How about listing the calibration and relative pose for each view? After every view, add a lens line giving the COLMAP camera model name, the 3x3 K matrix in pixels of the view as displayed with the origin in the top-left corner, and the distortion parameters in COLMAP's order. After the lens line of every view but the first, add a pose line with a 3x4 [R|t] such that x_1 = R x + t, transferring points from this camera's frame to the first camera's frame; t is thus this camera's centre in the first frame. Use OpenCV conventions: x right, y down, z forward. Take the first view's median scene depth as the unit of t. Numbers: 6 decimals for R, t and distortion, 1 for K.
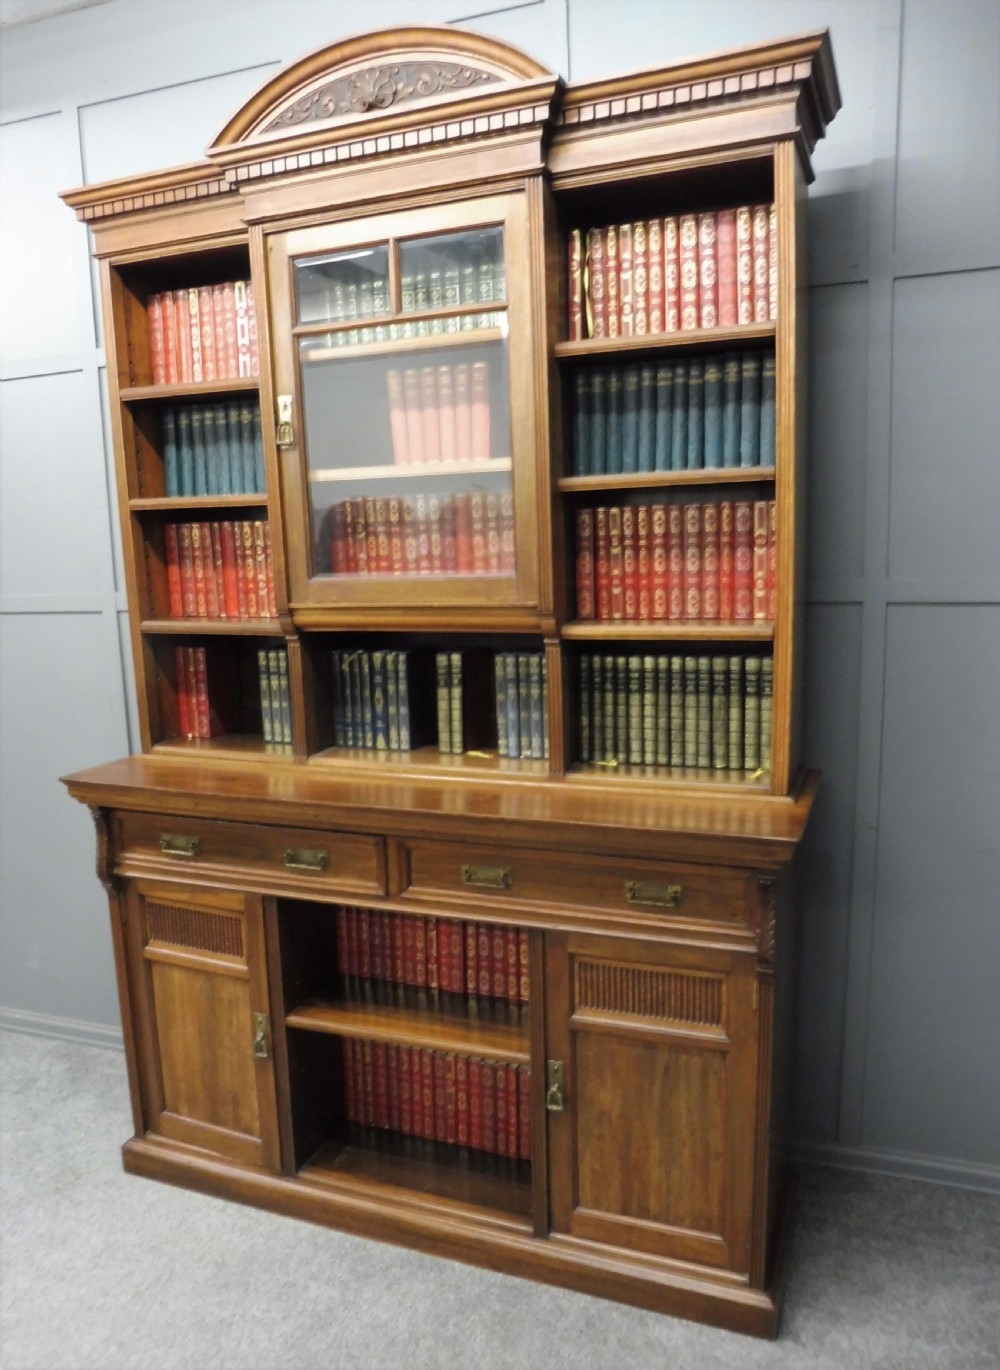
lens RADIAL K [[1034.8, 0, 474.2], [0, 1034.8, 704.9], [0, 0, 1]] dist [-0.037523, -0.012089]
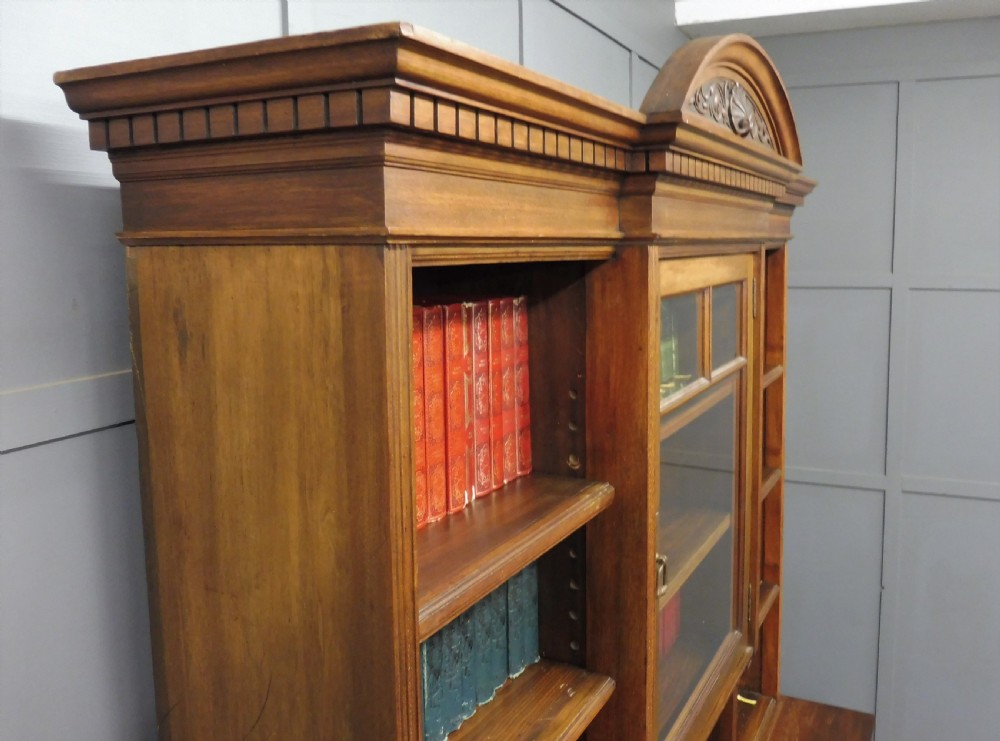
lens RADIAL K [[820.5, 0, 562.2], [0, 820.5, 316.6], [0, 0, 1]] dist [-0.049208, 0.013479]
pose [[0.058151, -0.054828, 0.996801, -0.633096], [0.175225, 0.983550, 0.043877, -0.428838], [-0.982809, 0.172113, 0.066802, 0.959705]]
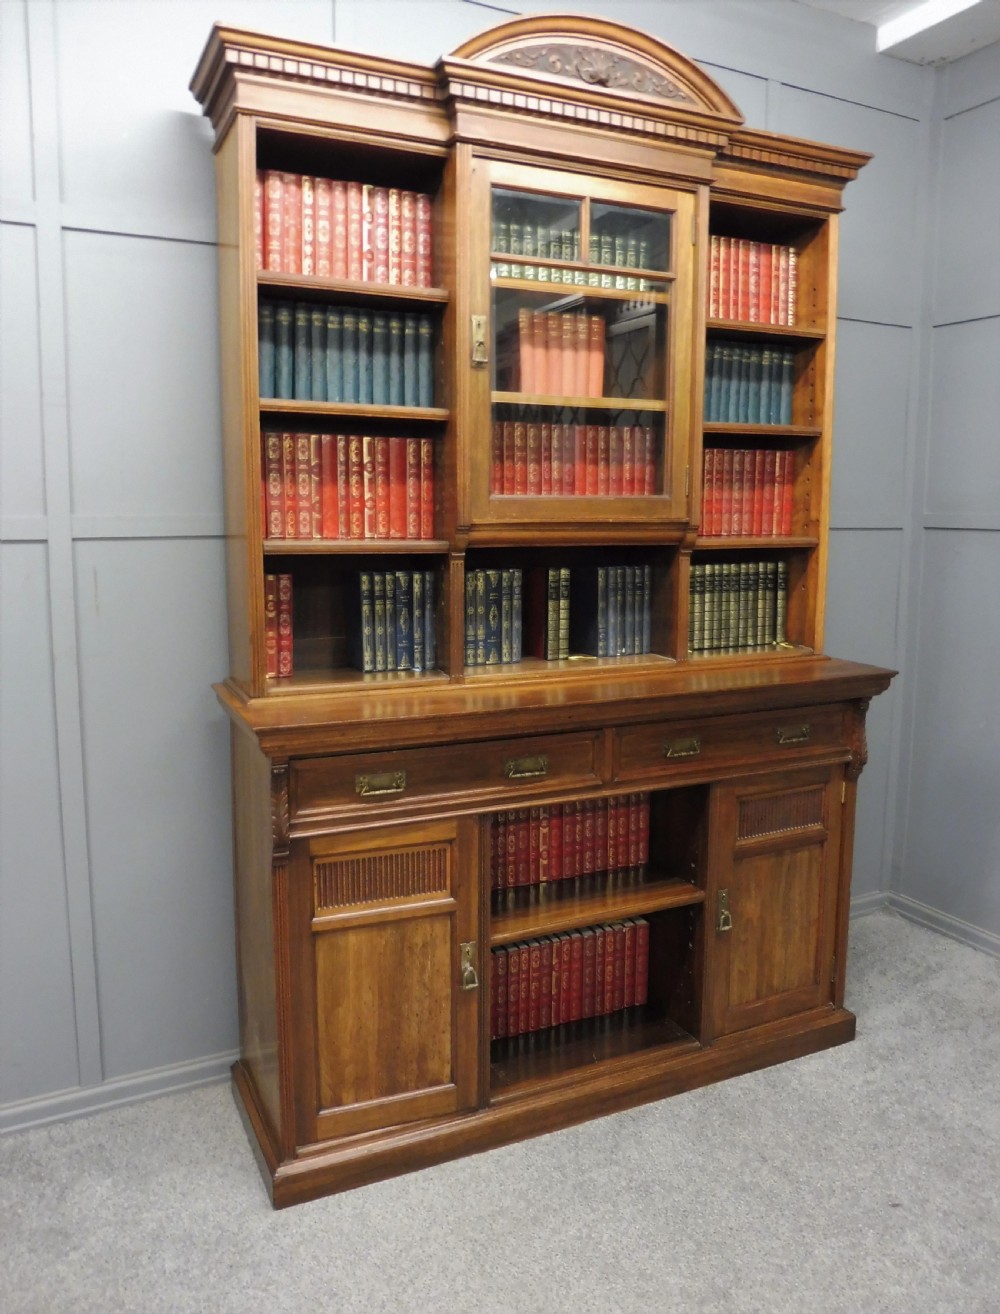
lens RADIAL K [[993.4, 0, 509.3], [0, 993.4, 622.0], [0, 0, 1]] dist [-0.044630, -0.007187]
pose [[0.670184, -0.051649, 0.740396, -0.865752], [0.096779, 0.995140, -0.018181, 0.021870], [-0.735858, 0.083840, 0.671925, 0.331940]]
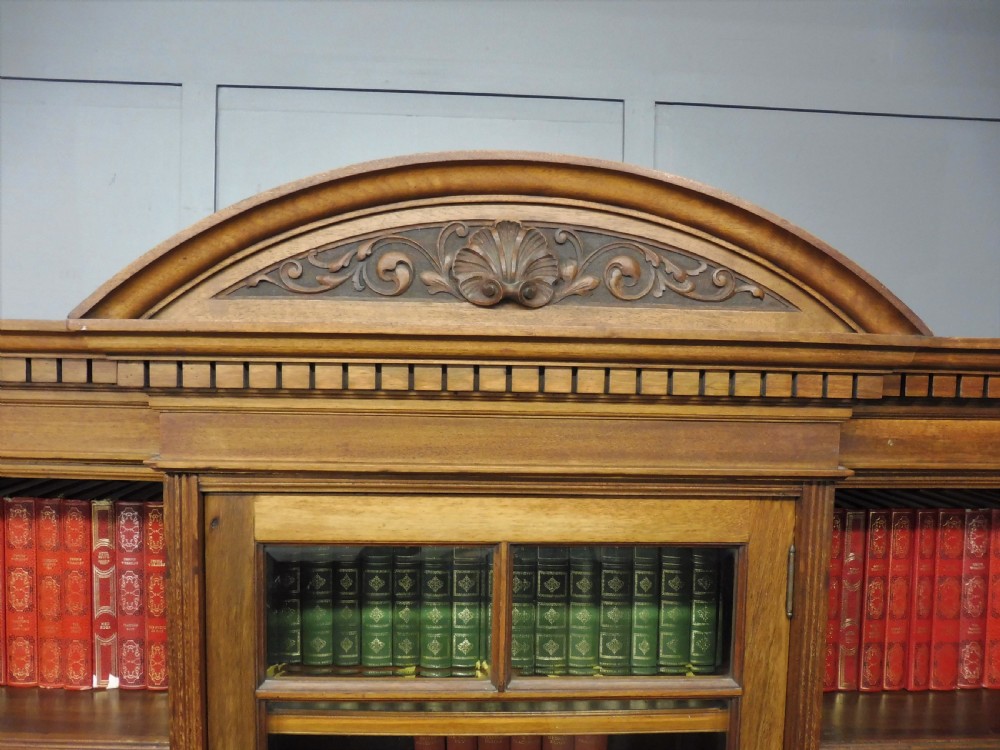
lens RADIAL K [[720.1, 0, 504.8], [0, 720.1, 387.6], [0, 0, 1]] dist [-0.049187, 0.009008]
pose [[0.905647, 0.035322, 0.422559, -0.204311], [0.020224, 0.991792, -0.126249, -0.433564], [-0.423550, 0.122883, 0.897499, 0.608455]]
